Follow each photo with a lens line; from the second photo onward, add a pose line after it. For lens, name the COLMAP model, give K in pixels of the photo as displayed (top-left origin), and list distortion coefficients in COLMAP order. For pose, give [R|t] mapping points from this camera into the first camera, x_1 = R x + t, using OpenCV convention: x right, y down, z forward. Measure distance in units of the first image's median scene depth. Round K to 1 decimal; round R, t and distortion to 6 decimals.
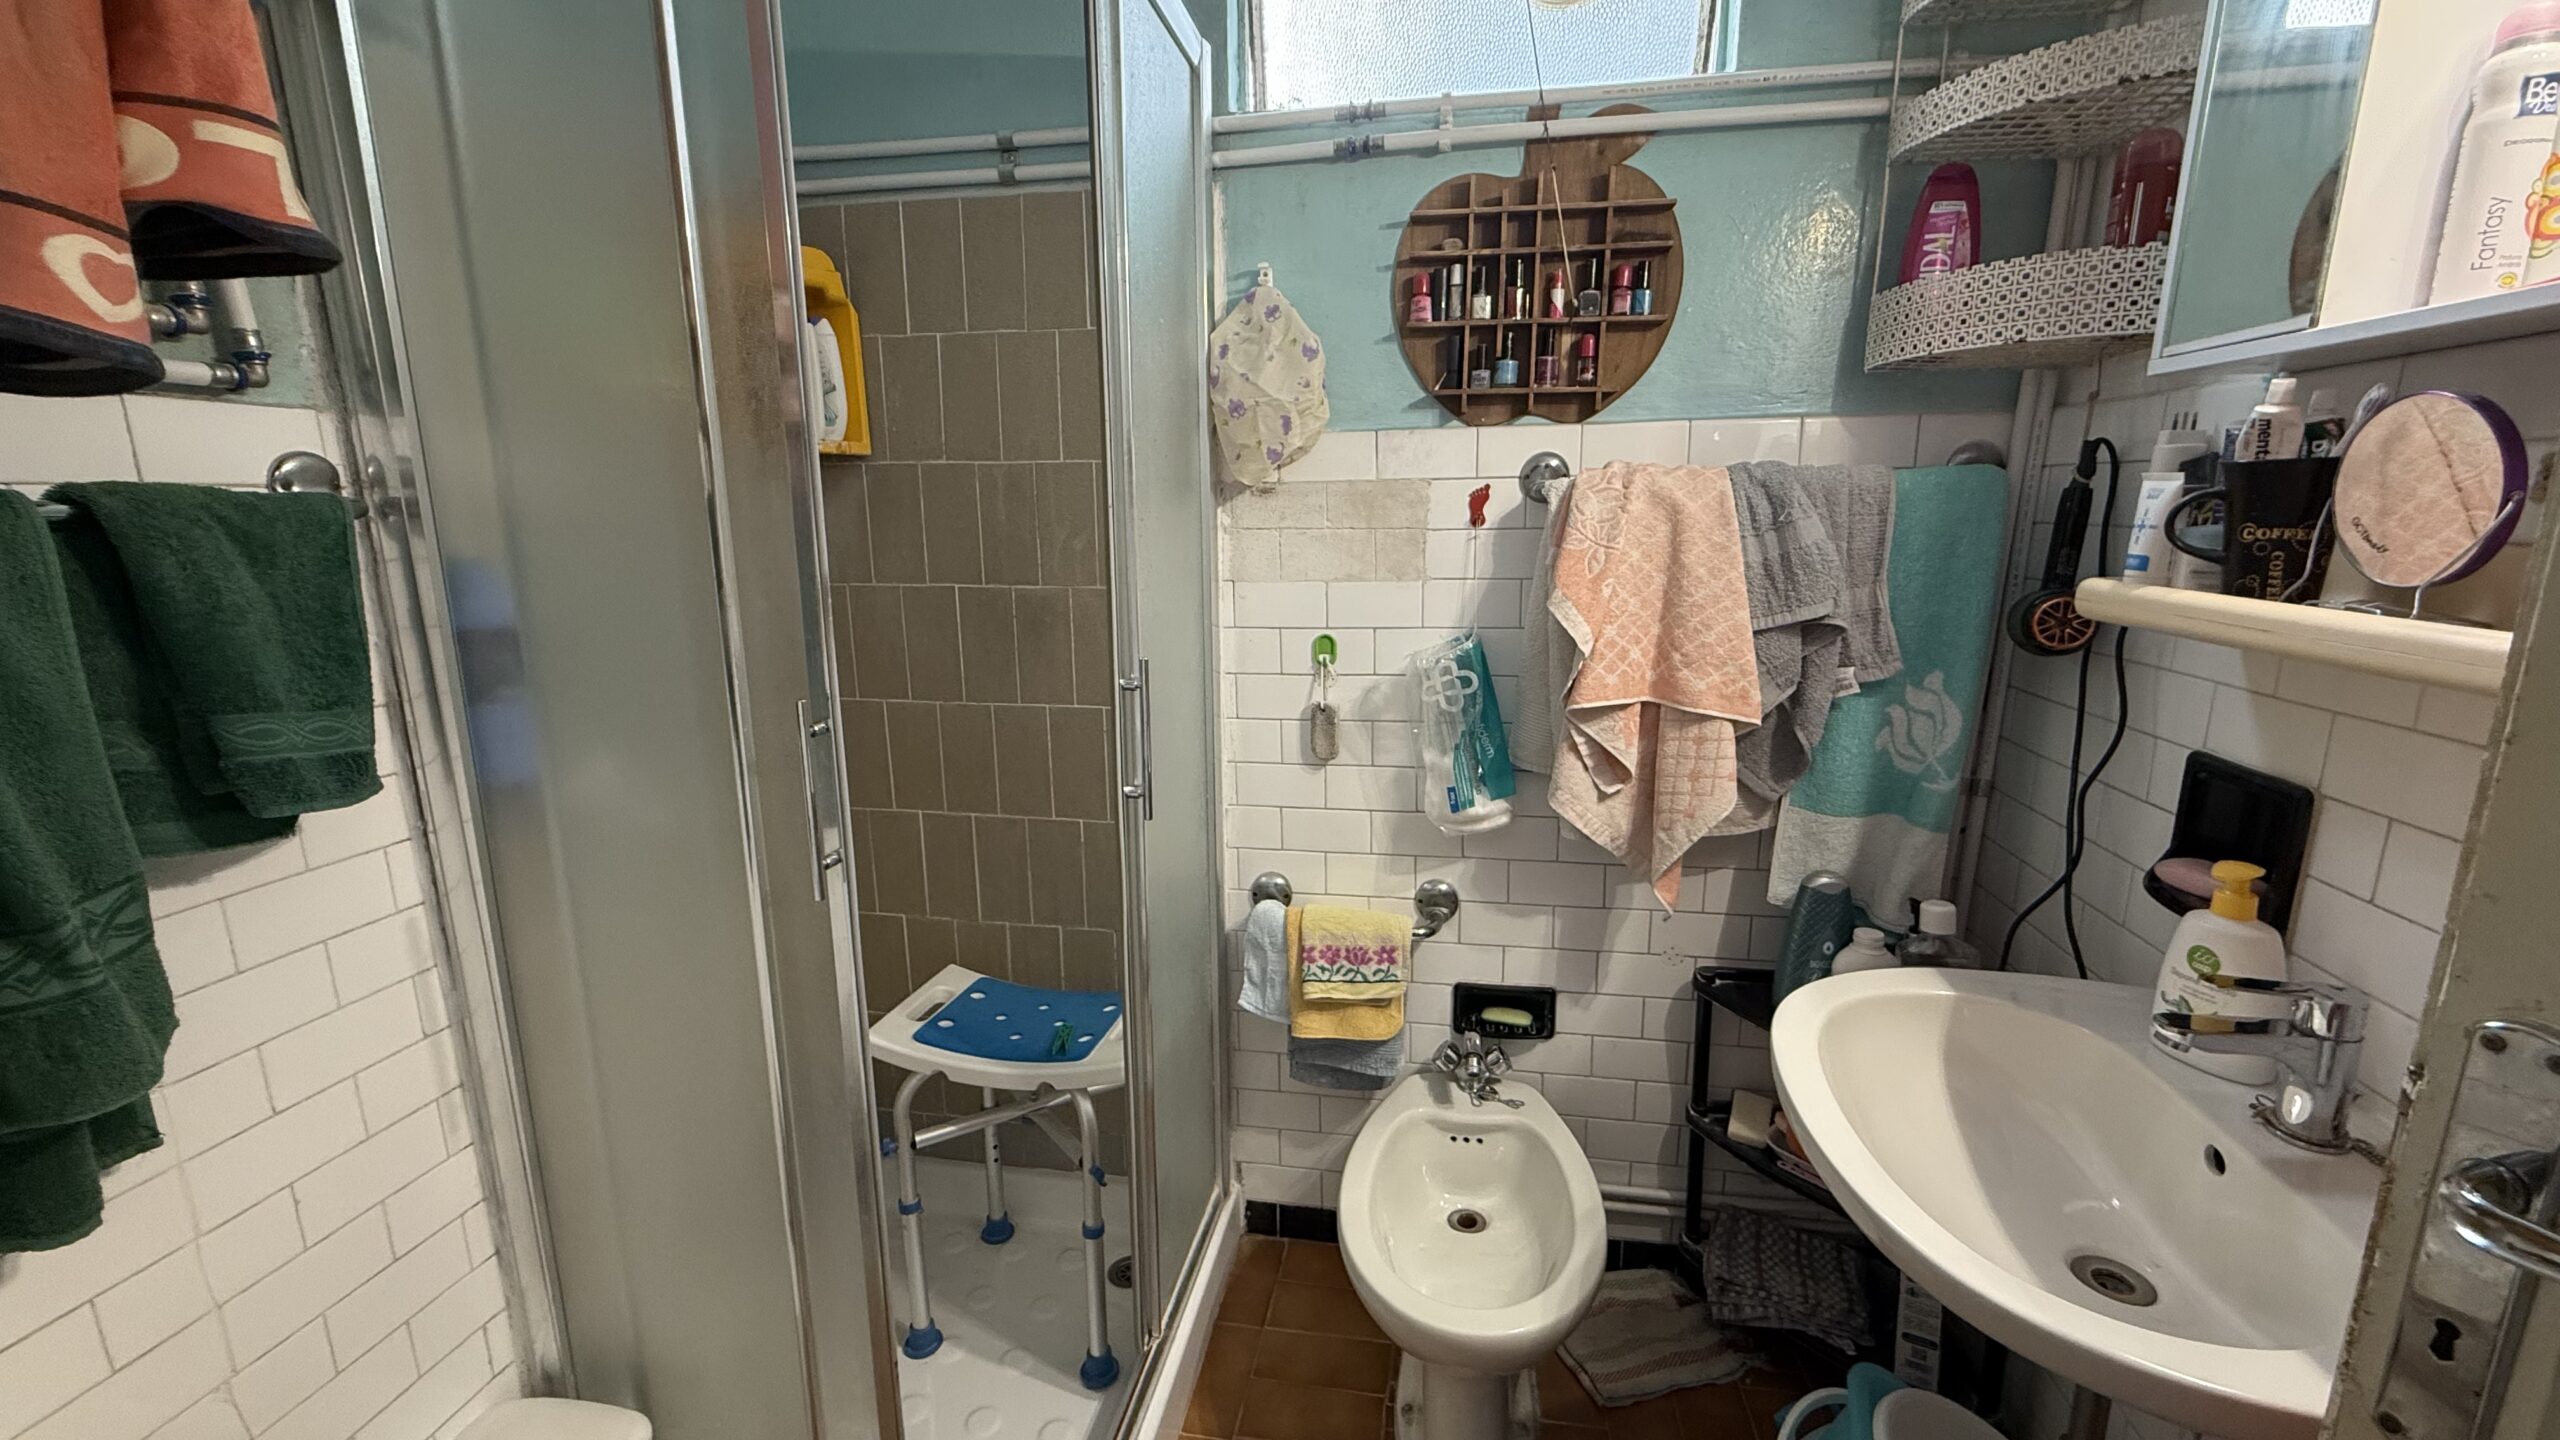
lens RADIAL K [[1019.9, 0, 1274.2], [0, 1019.9, 717.1], [0, 0, 1]] dist [-0.000320, 0.000187]
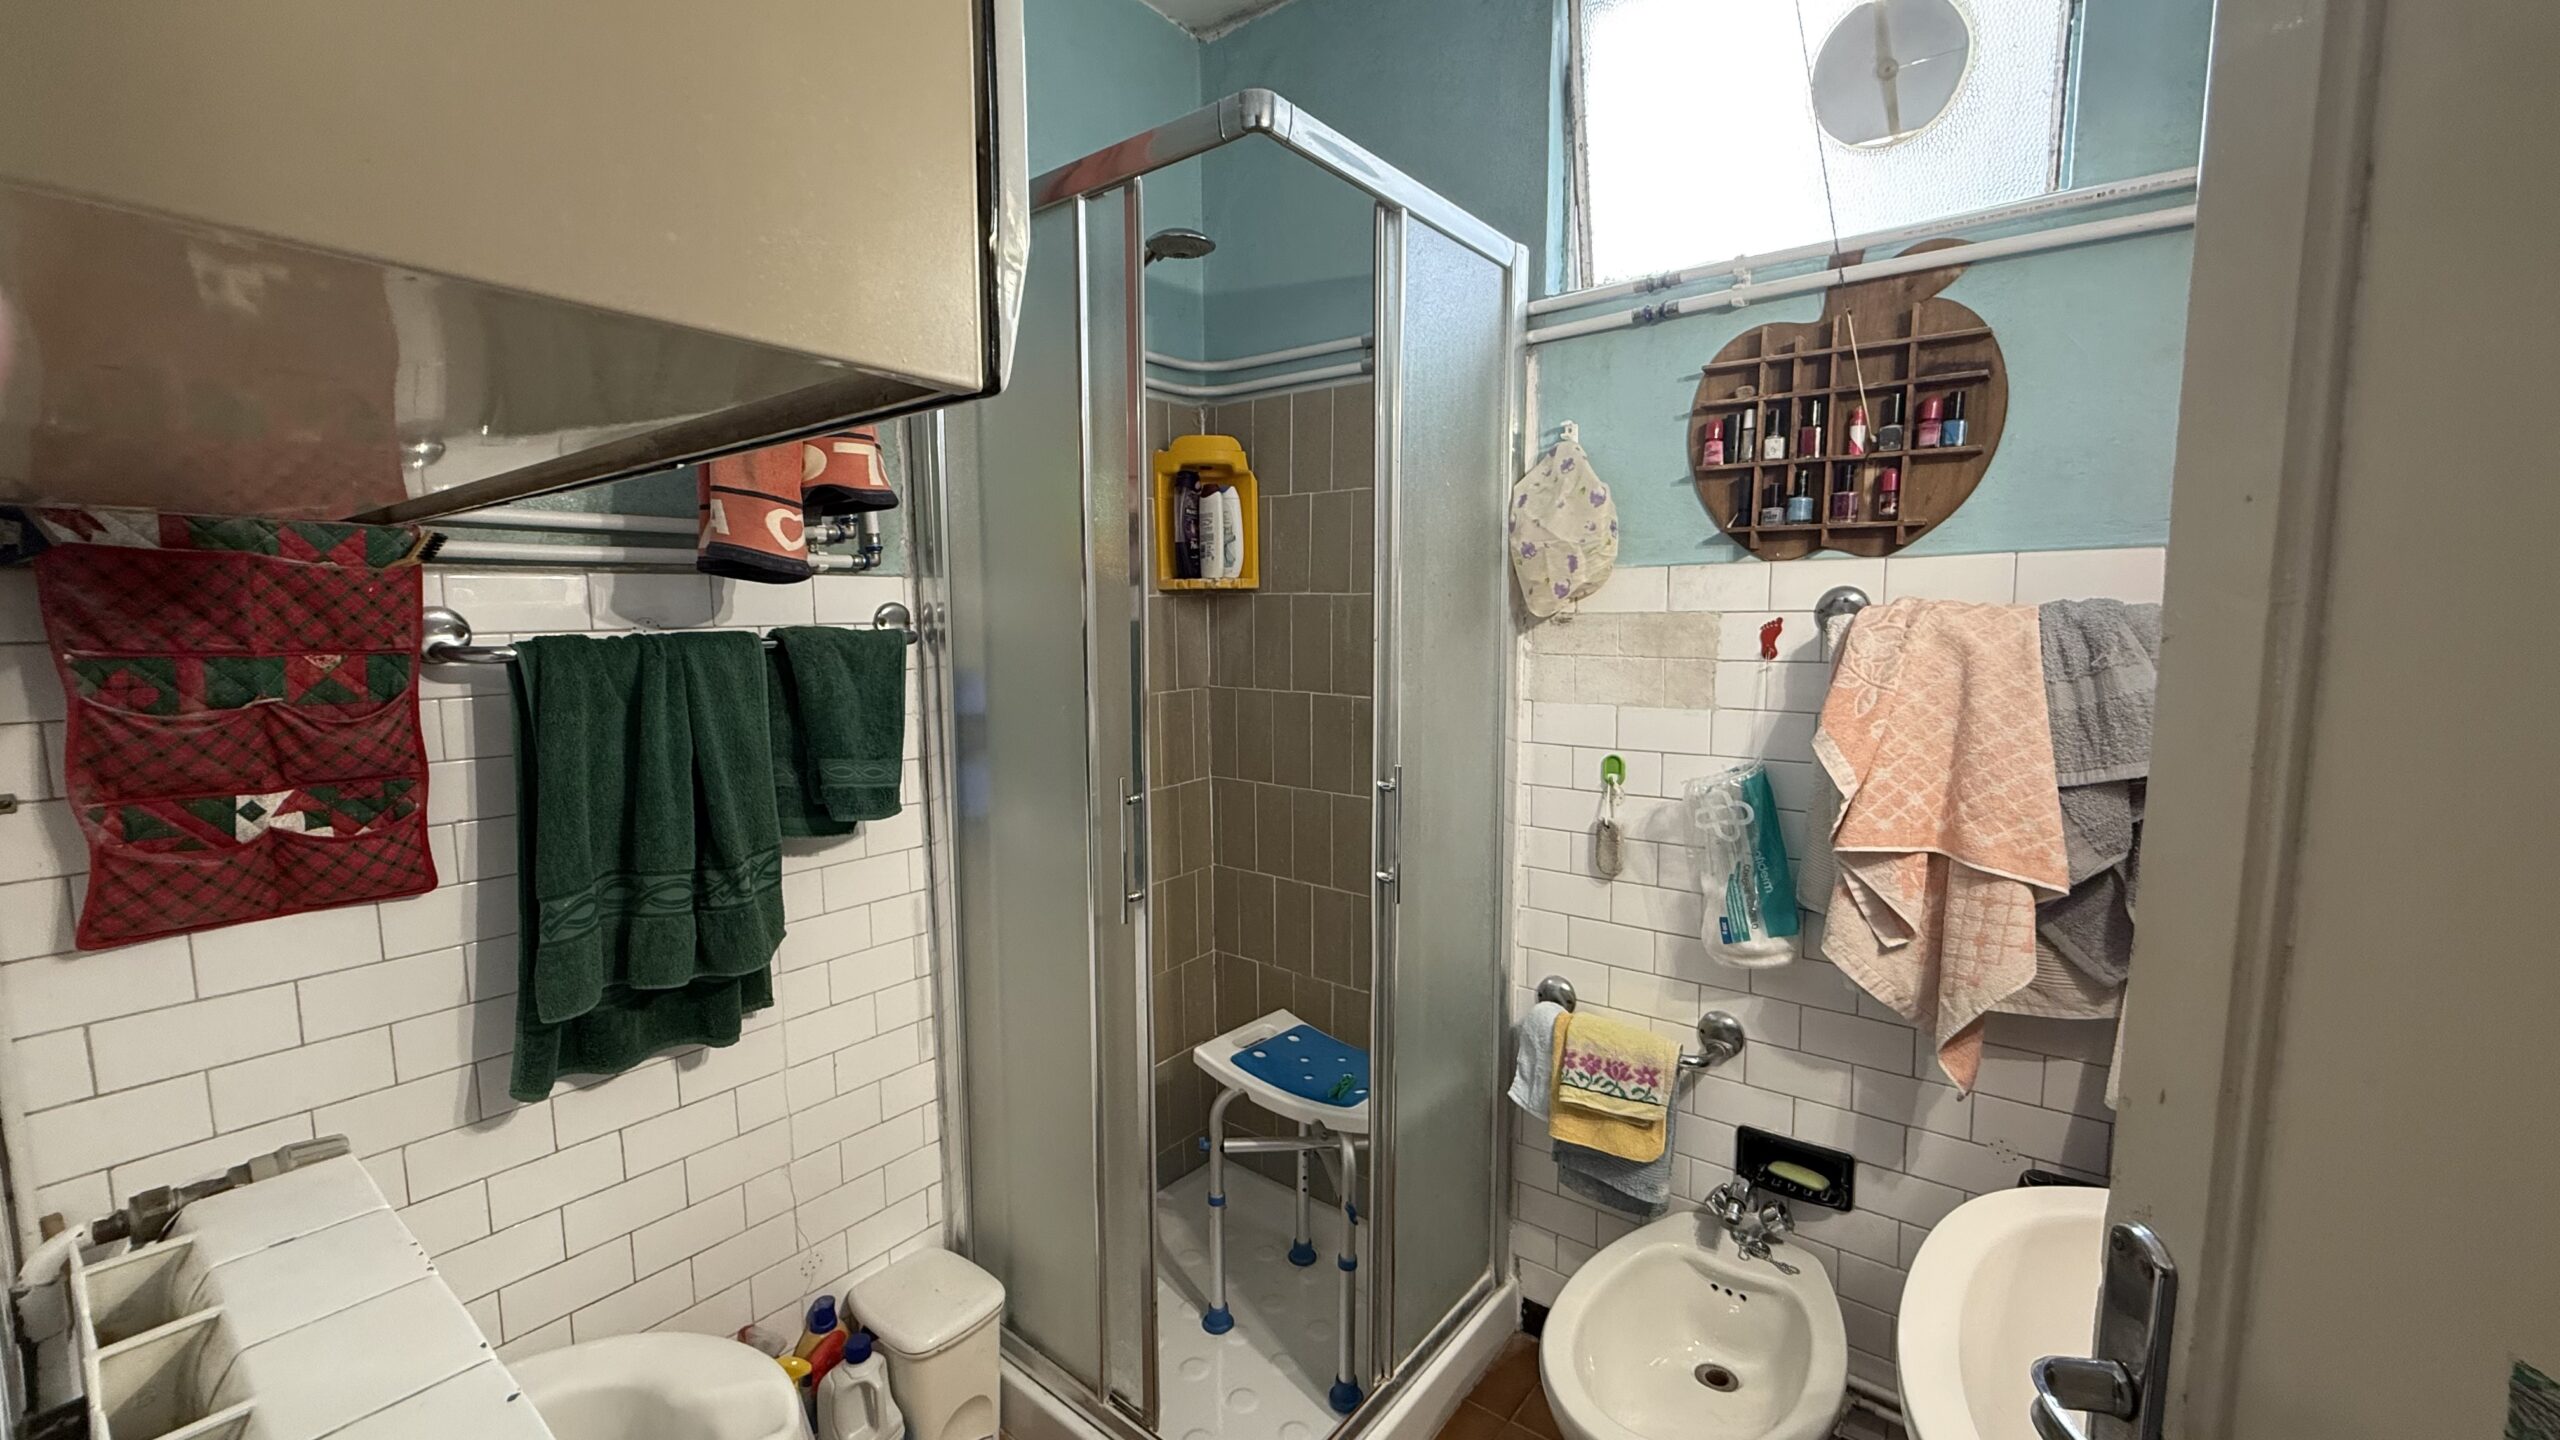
lens RADIAL K [[1019.9, 0, 1274.2], [0, 1019.9, 717.1], [0, 0, 1]] dist [-0.000320, 0.000187]
pose [[0.883150, 0.054434, -0.465921, 0.250216], [-0.096623, 0.993055, -0.067129, -0.016808], [0.459031, 0.104304, 0.882276, -0.103459]]
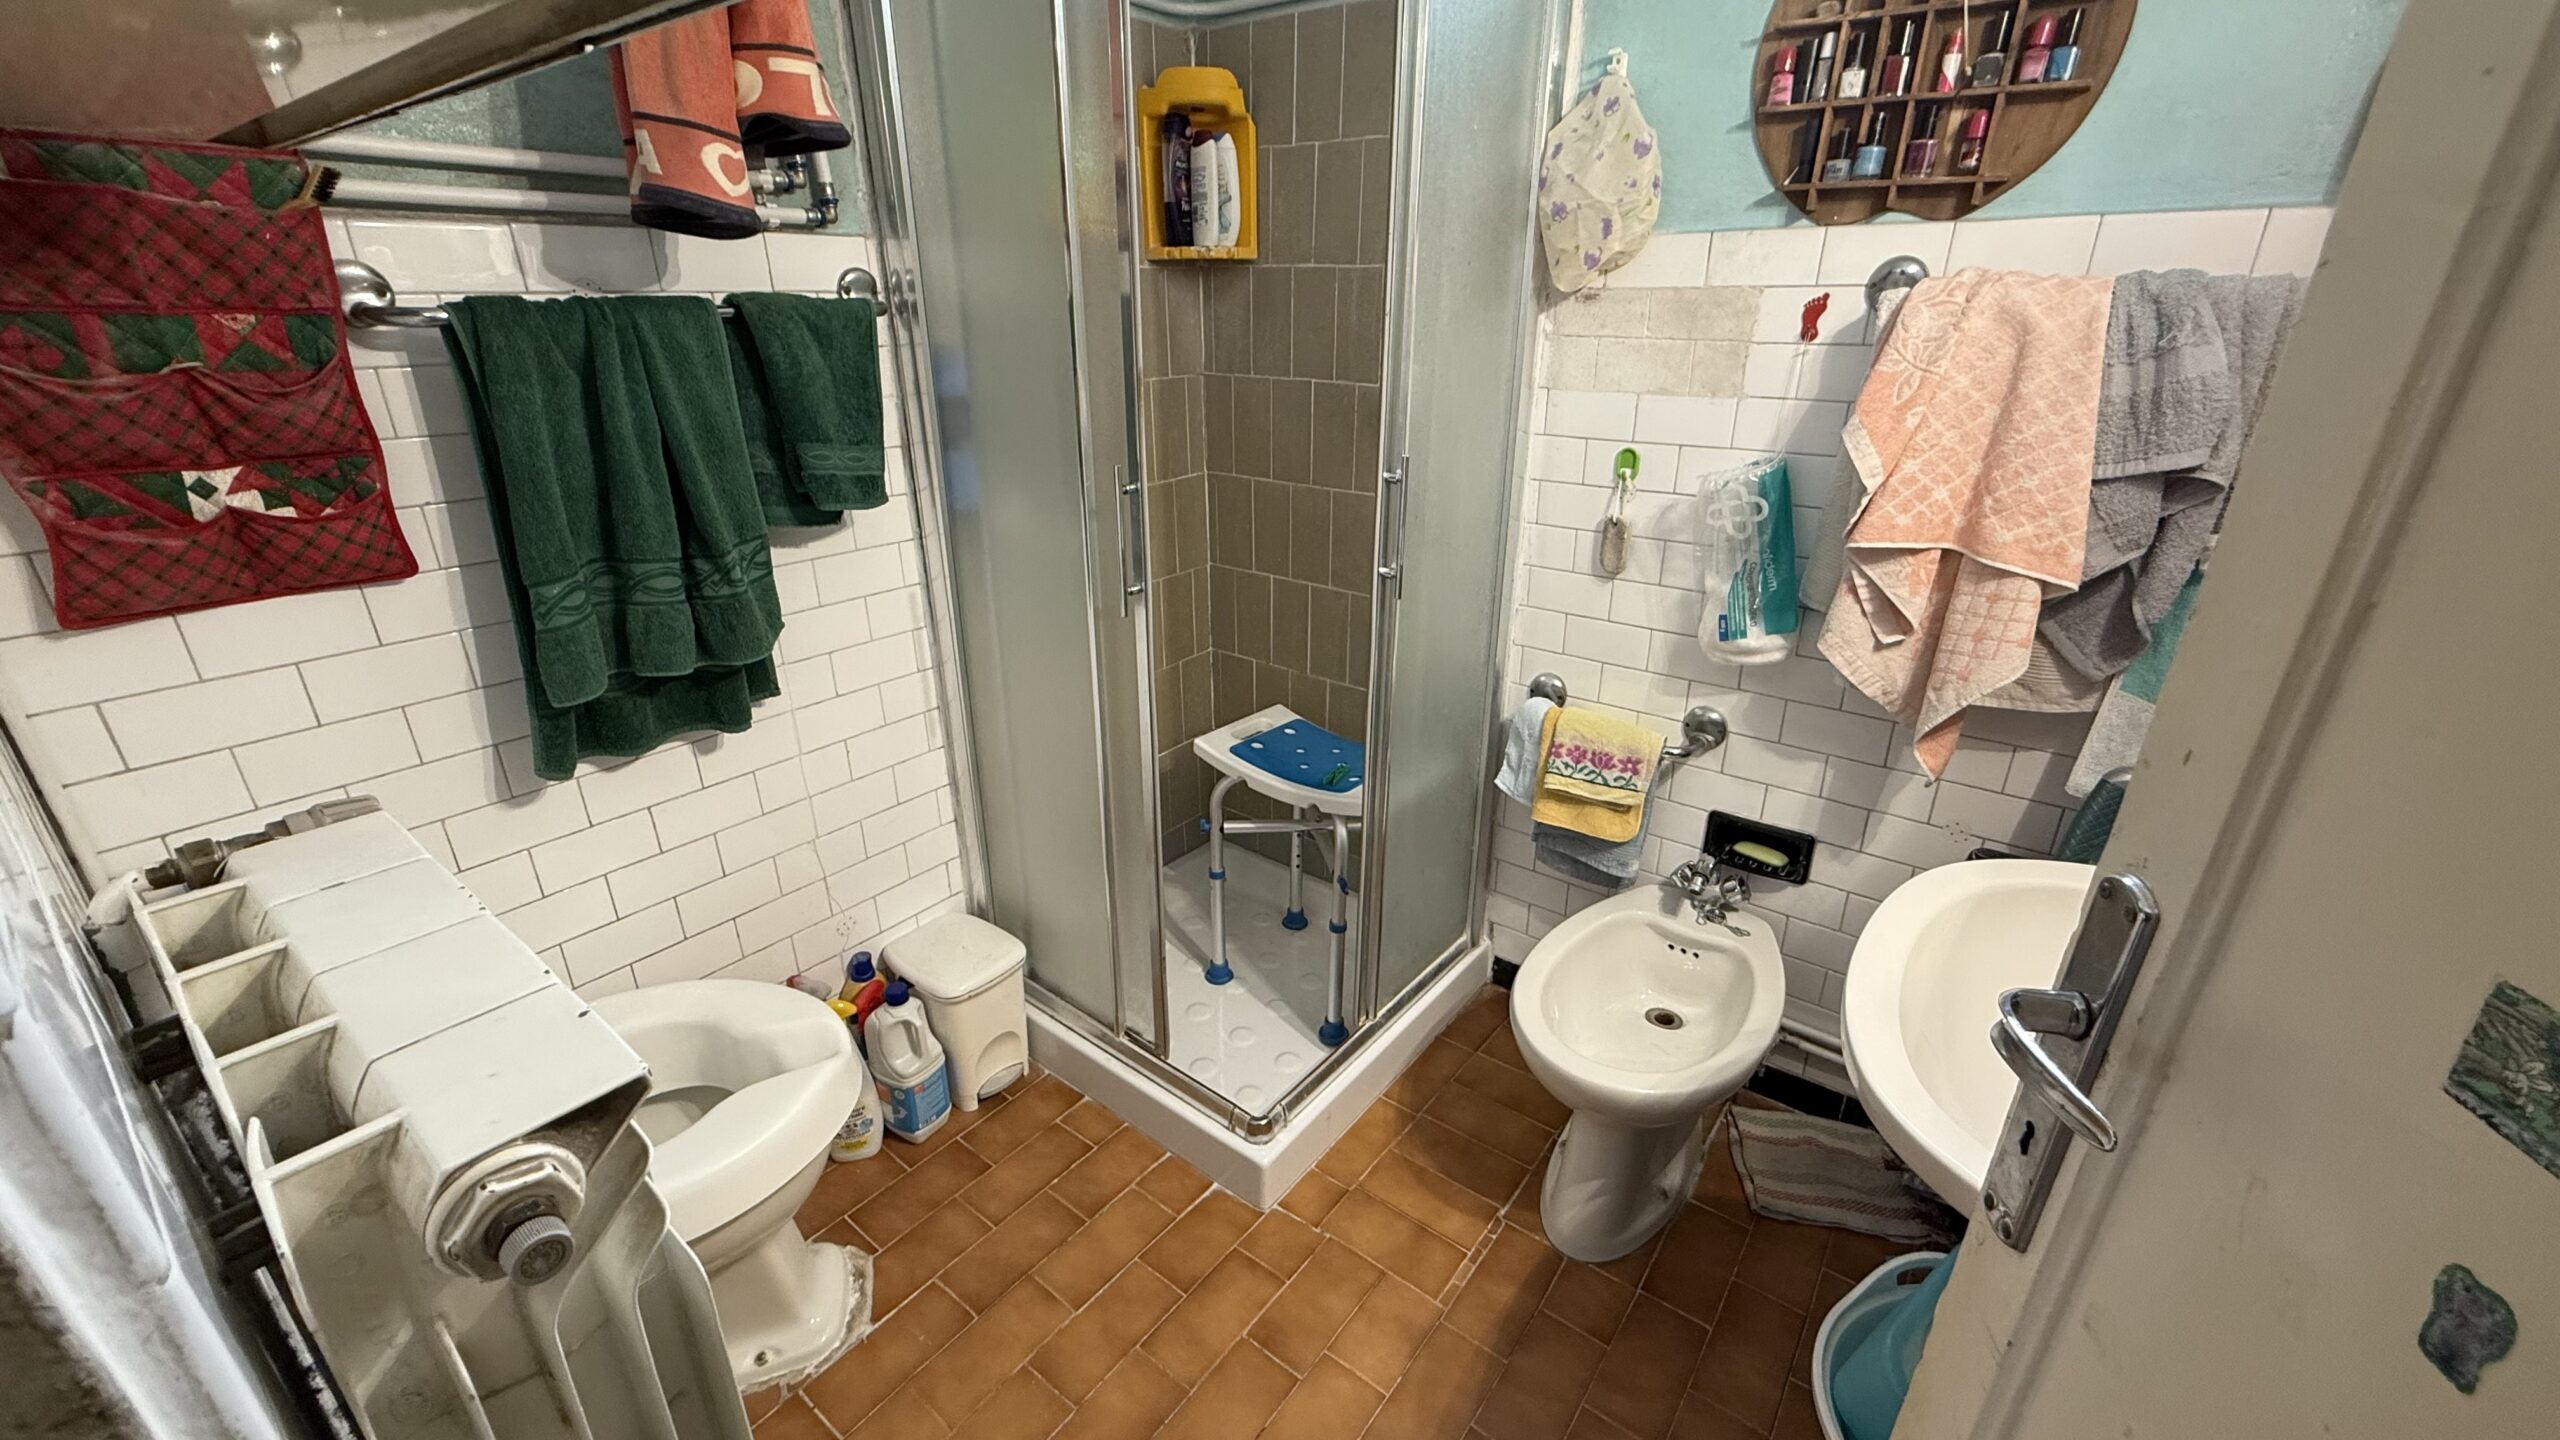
lens RADIAL K [[1019.9, 0, 1274.2], [0, 1019.9, 717.1], [0, 0, 1]] dist [-0.000320, 0.000187]
pose [[0.886378, 0.186902, -0.423559, 0.235530], [-0.103679, 0.971788, 0.211848, 0.000103], [0.451204, -0.143863, 0.880749, -0.092704]]
